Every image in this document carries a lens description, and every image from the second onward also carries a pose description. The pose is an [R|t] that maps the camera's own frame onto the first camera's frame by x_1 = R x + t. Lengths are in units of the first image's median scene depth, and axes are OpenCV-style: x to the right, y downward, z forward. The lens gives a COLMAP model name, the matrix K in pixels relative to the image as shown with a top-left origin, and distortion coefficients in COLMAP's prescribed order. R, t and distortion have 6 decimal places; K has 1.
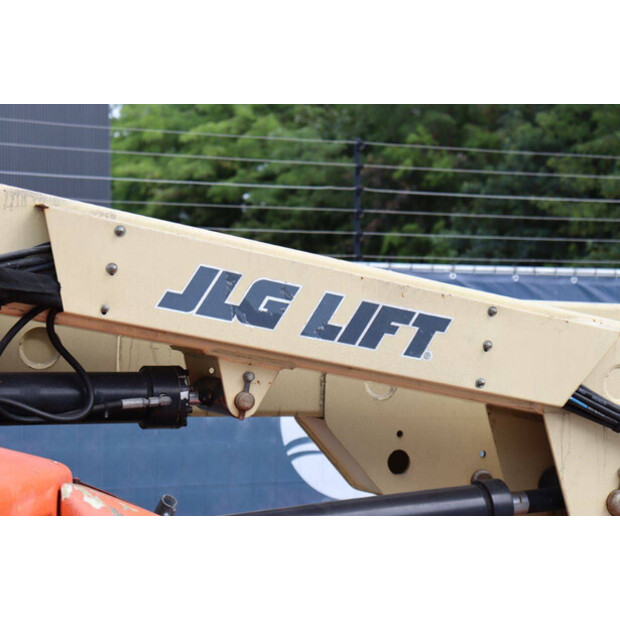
lens RADIAL K [[1471.3, 0, 310.0], [0, 1471.3, 310.0], [0, 0, 1]] dist [0.479658, 0.101237]
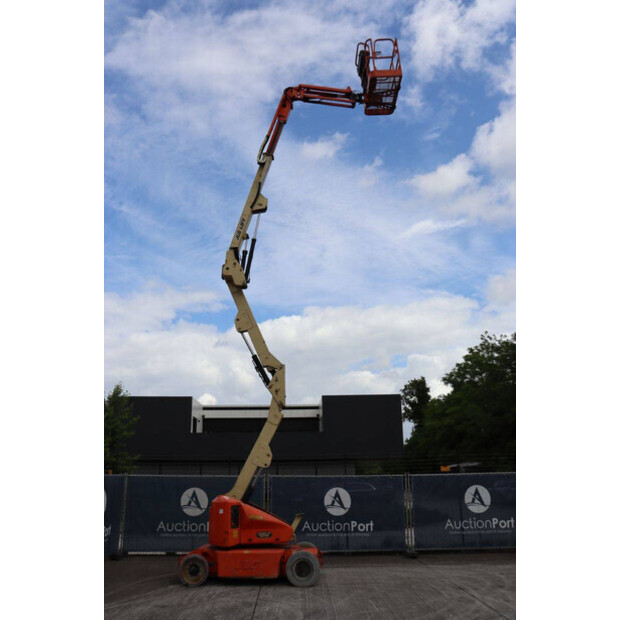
lens RADIAL K [[544.8, 0, 306.9], [0, 544.8, 304.6], [0, 0, 1]] dist [-0.148841, 0.165122]
pose [[0.915175, -0.136870, -0.379105, 1.974899], [0.019600, 0.954577, -0.297321, -0.110075], [0.402579, 0.264670, 0.876288, -2.748344]]
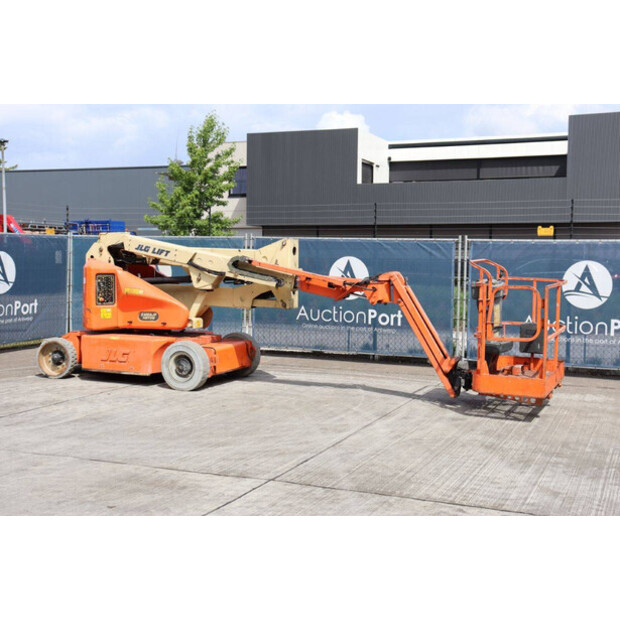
lens RADIAL K [[840.7, 0, 310.0], [0, 840.7, 310.0], [0, 0, 1]] dist [0.044725, 0.045235]
pose [[0.679481, 0.050759, -0.731936, 3.585360], [0.000210, 0.997590, 0.069377, 0.007733], [0.733693, -0.047294, 0.677833, -1.290940]]
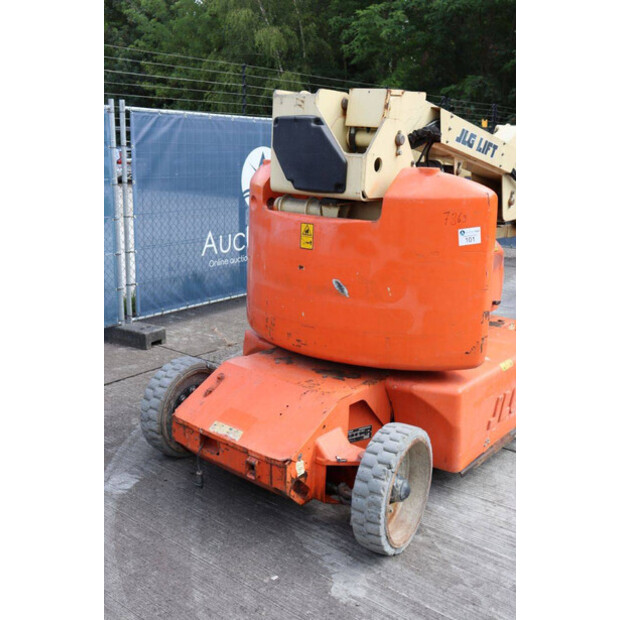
lens RADIAL K [[659.1, 0, 305.1], [0, 659.1, 307.5], [0, 0, 1]] dist [-0.049851, 0.049298]
pose [[0.891273, -0.097032, 0.442965, -0.968642], [-0.019318, 0.967827, 0.250873, -0.003122], [-0.453056, -0.232154, 0.860724, -0.134189]]
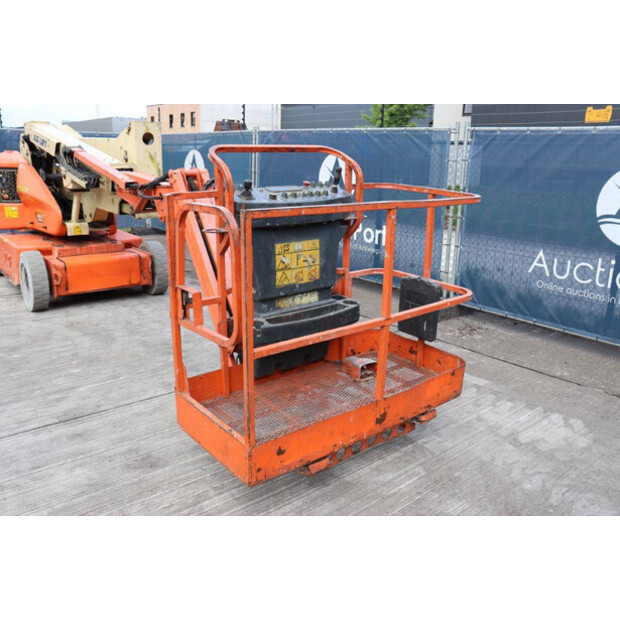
lens RADIAL K [[544.8, 0, 306.9], [0, 544.8, 304.6], [0, 0, 1]] dist [-0.148841, 0.165122]
pose [[0.273900, 0.254862, -0.927375, 2.572990], [-0.016407, 0.965347, 0.260452, 0.070908], [0.961618, -0.056123, 0.268590, 1.419550]]
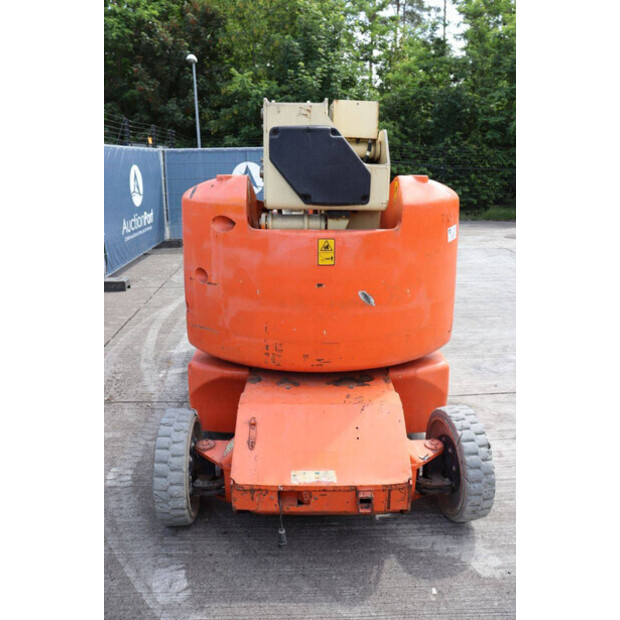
lens RADIAL K [[503.2, 0, 307.0], [0, 503.2, 306.9], [0, 0, 1]] dist [-0.168013, 0.155377]
pose [[0.391431, -0.269147, 0.879967, -1.223009], [-0.002544, 0.955950, 0.293519, 0.006609], [-0.920204, -0.117131, 0.373504, 0.602048]]
